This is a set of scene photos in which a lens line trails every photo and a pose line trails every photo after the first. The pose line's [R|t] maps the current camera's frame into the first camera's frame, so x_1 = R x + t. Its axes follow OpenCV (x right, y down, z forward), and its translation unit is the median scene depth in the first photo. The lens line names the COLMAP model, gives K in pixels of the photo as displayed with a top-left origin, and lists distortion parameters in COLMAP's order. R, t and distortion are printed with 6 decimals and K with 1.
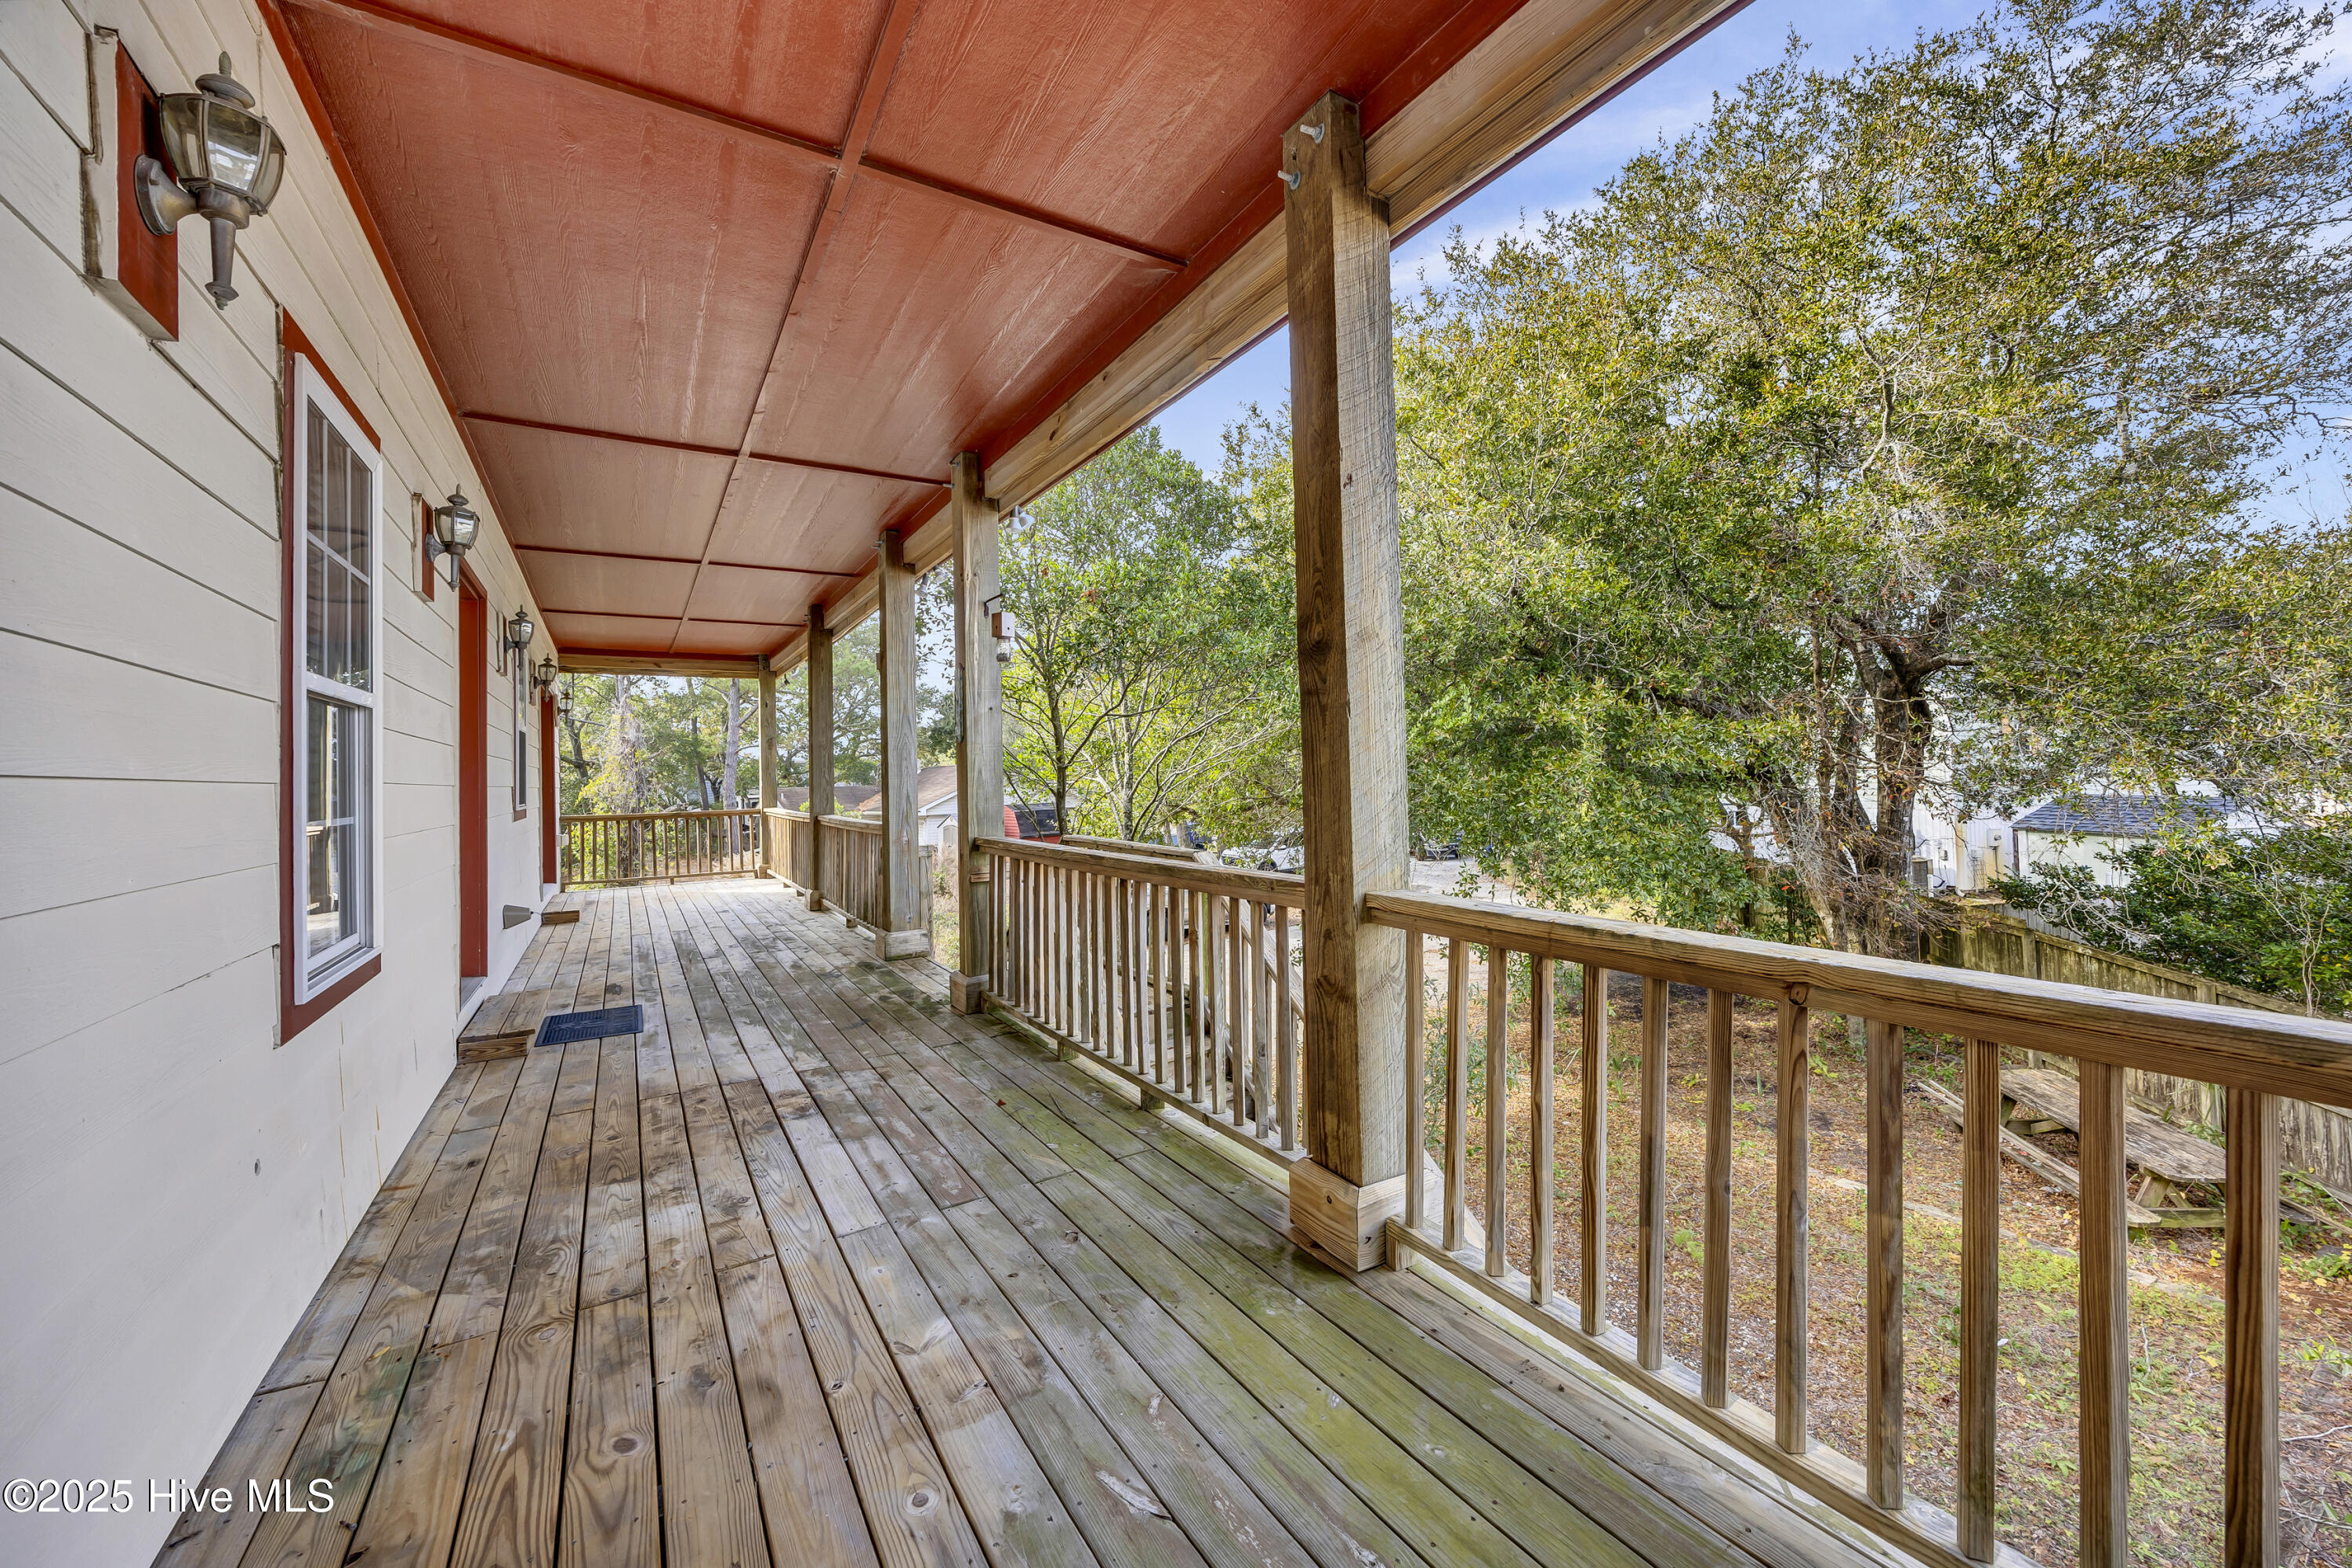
lens RADIAL K [[912.1, 0, 1172.9], [0, 912.1, 786.3], [0, 0, 1]] dist [-0.000778, -0.000079]
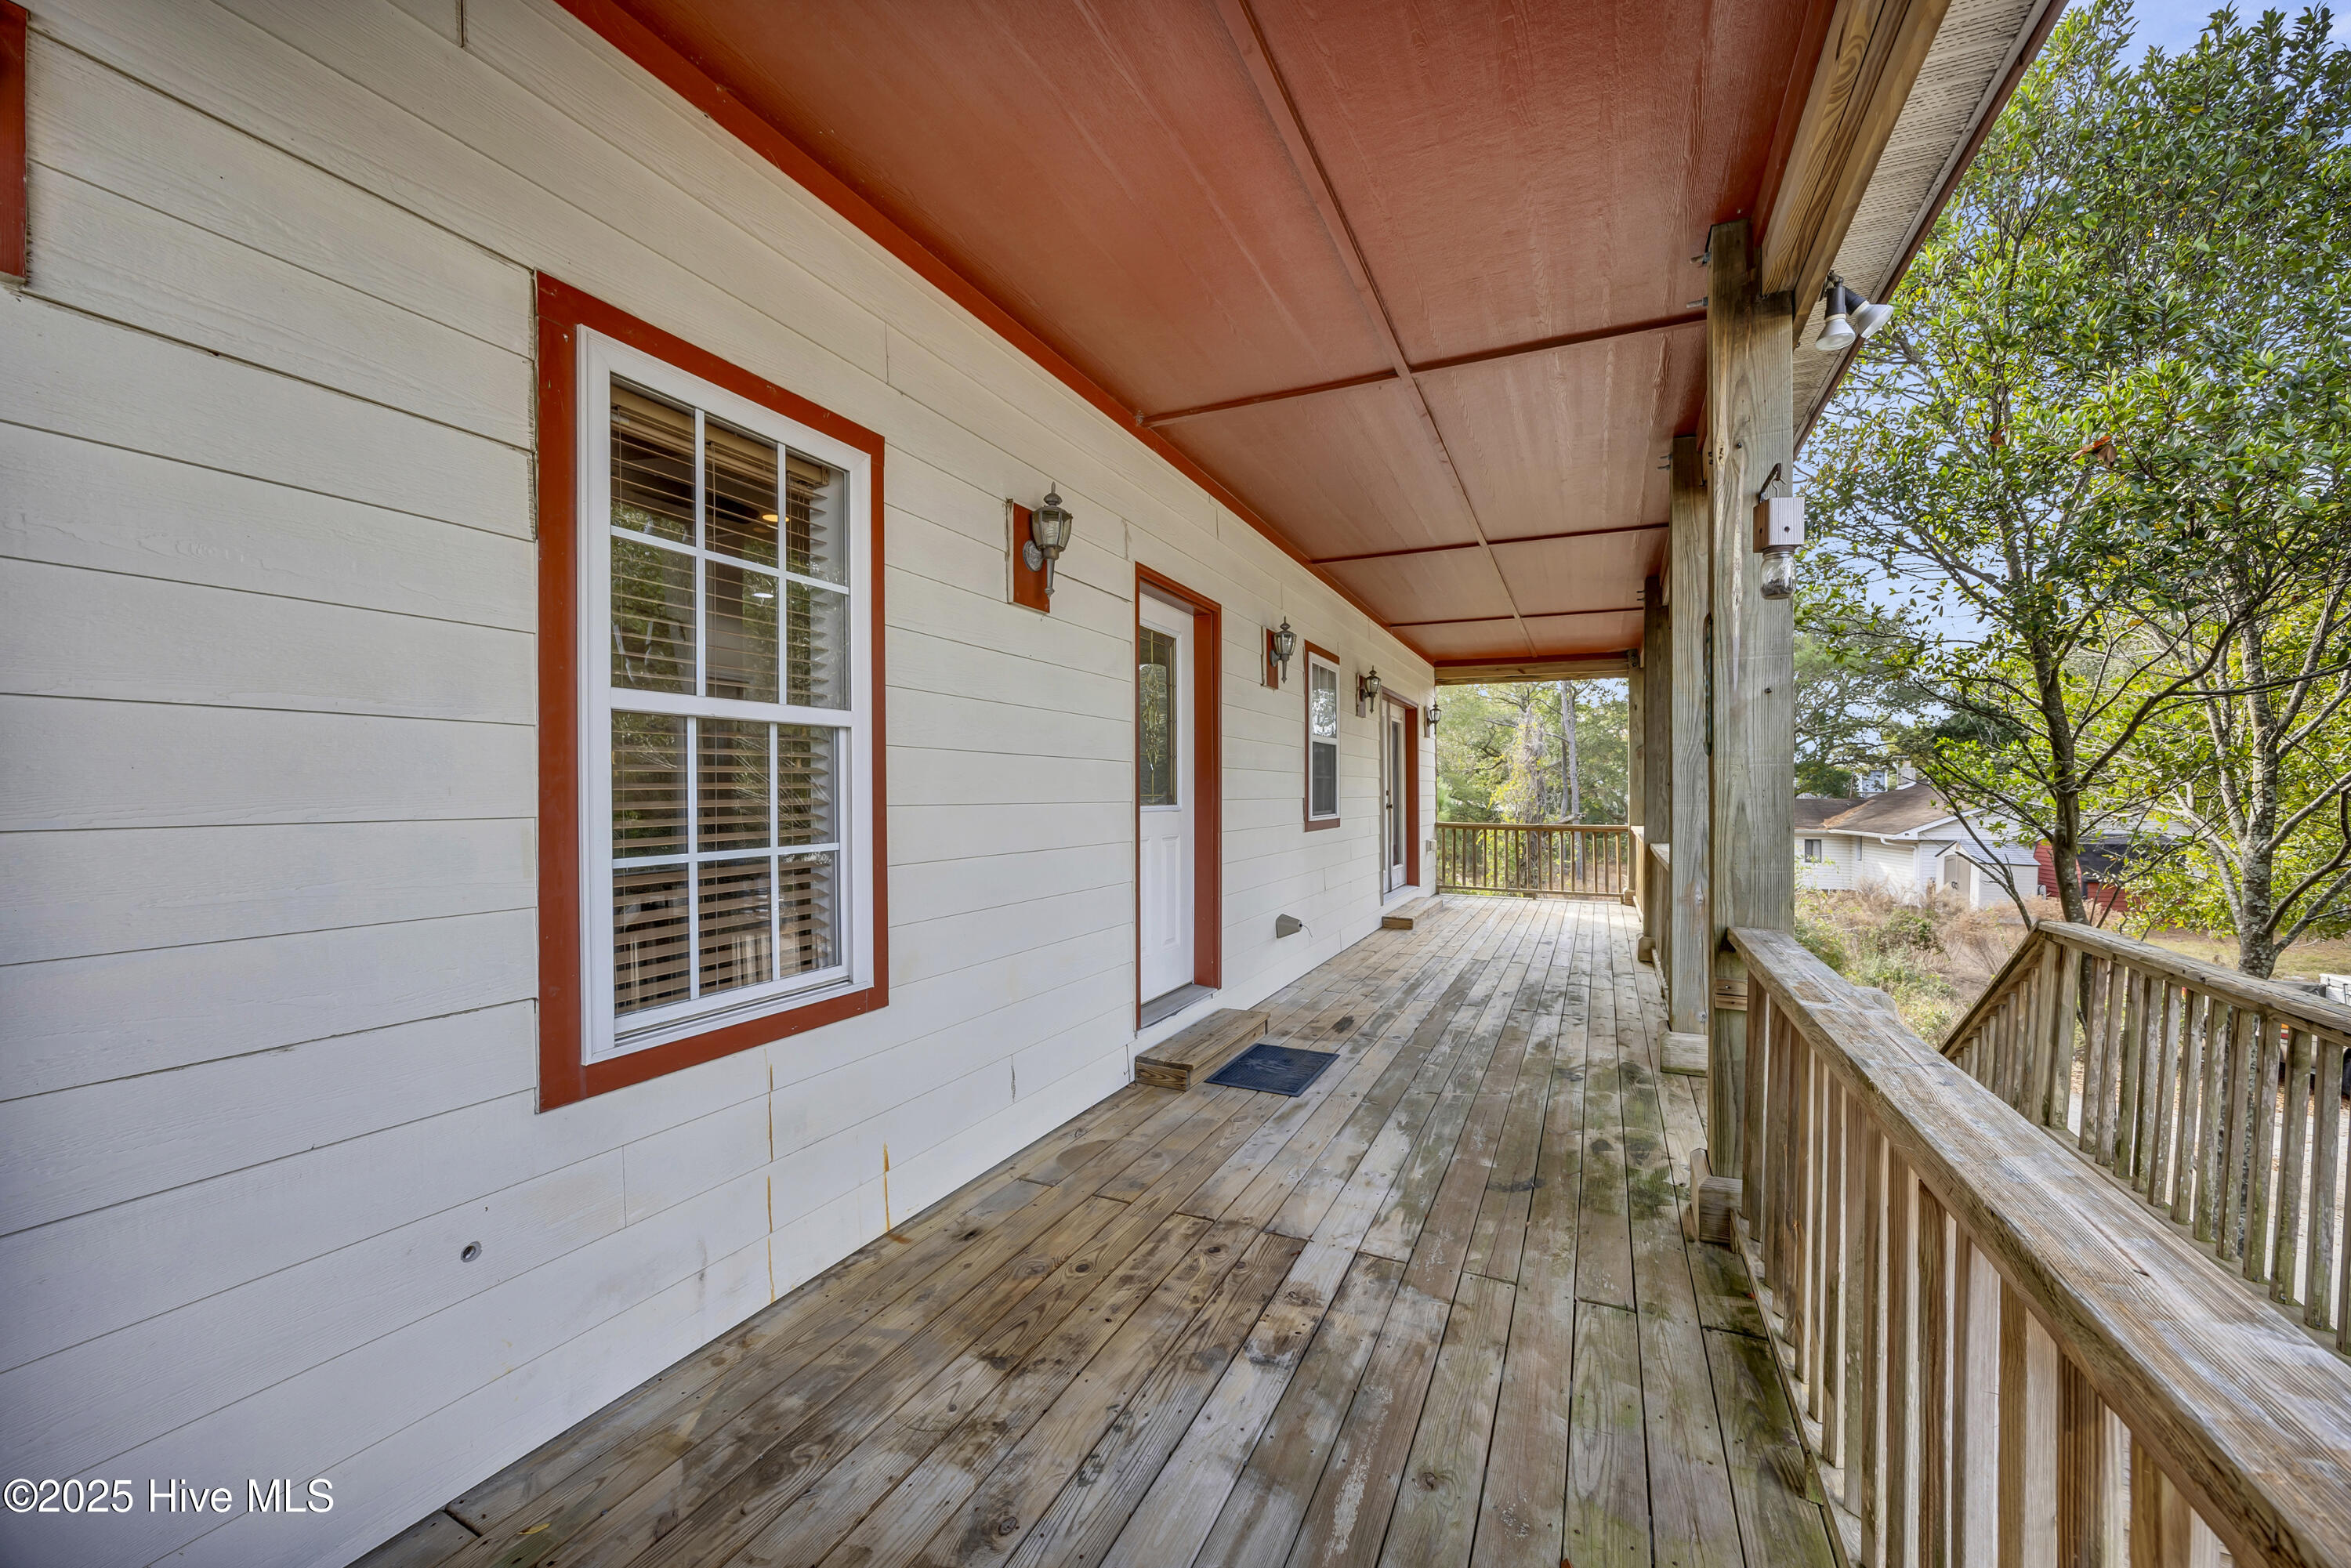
lens RADIAL K [[911.7, 0, 1172.4], [0, 911.7, 786.3], [0, 0, 1]] dist [-0.000778, -0.000079]
pose [[0.573339, 0.023227, -0.818989, 0.049670], [-0.029063, 0.999546, 0.008002, -0.029020], [0.818802, 0.019215, 0.573754, 0.513331]]
